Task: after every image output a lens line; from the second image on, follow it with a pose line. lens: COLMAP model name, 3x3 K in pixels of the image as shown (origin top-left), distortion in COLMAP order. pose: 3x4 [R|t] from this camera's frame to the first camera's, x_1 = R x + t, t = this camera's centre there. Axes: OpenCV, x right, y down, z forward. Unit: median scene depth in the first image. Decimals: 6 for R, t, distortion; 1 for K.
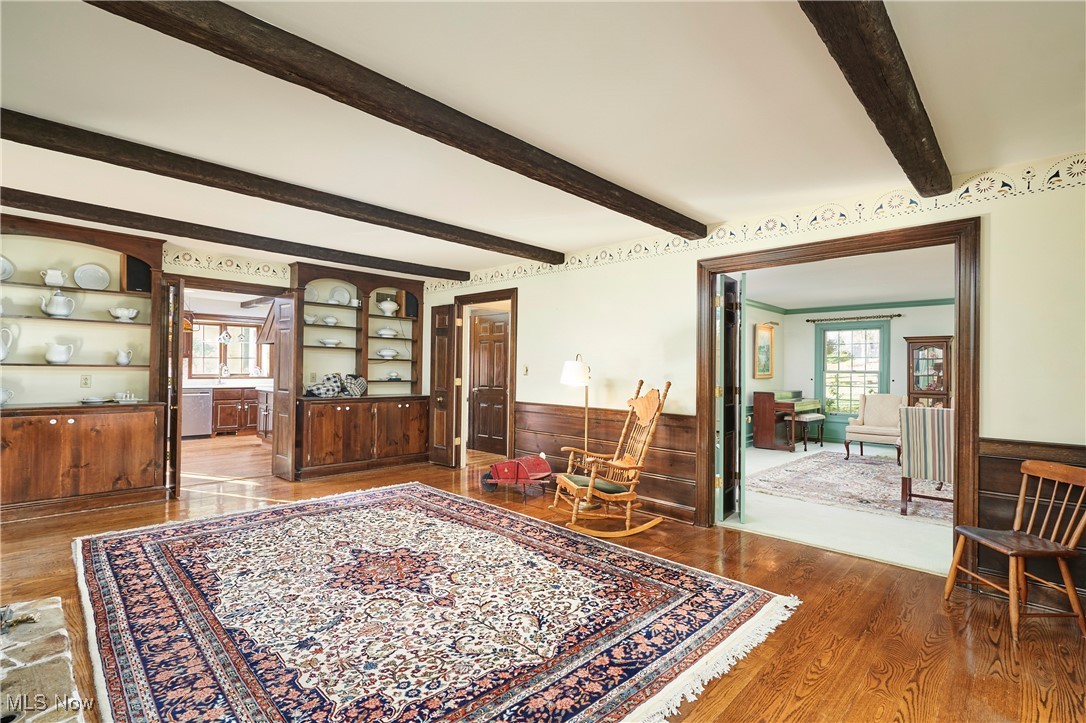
lens RADIAL K [[505.7, 0, 540.0], [0, 505.7, 365.6], [0, 0, 1]] dist [0.003323, -0.000207]
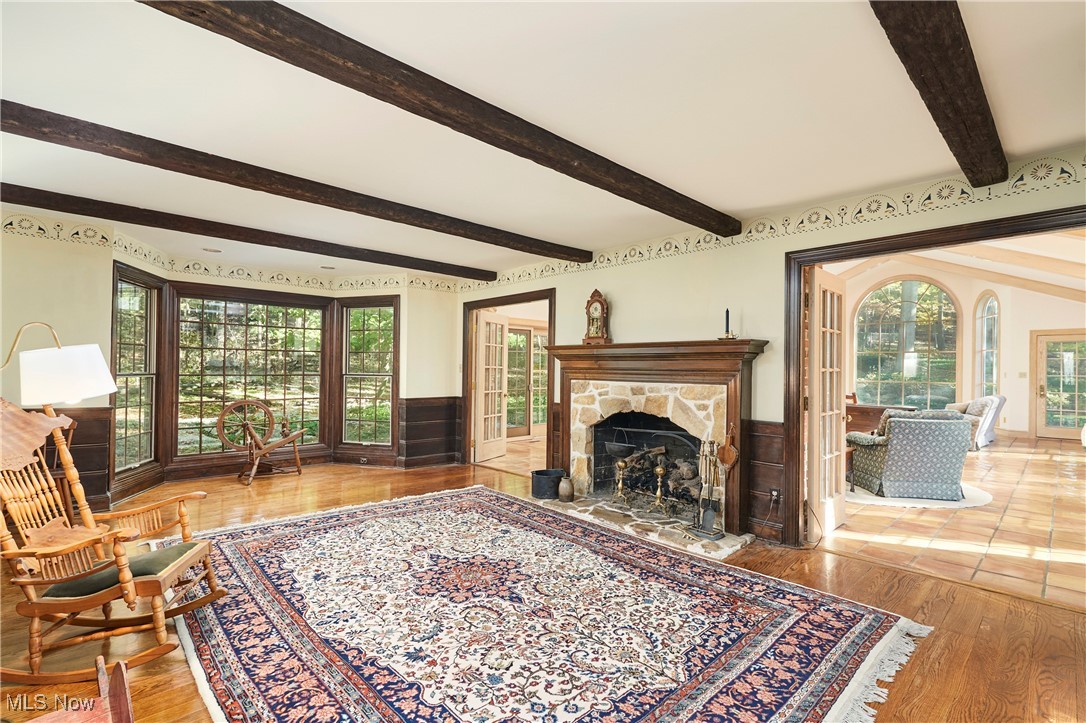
lens RADIAL K [[505.7, 0, 543.3], [0, 505.7, 366.1], [0, 0, 1]] dist [0.003323, -0.000207]
pose [[-0.998973, -0.023770, 0.038571, -0.467178], [-0.024244, 0.999636, -0.011863, 0.007037], [-0.038275, -0.012786, -0.999185, 1.965823]]
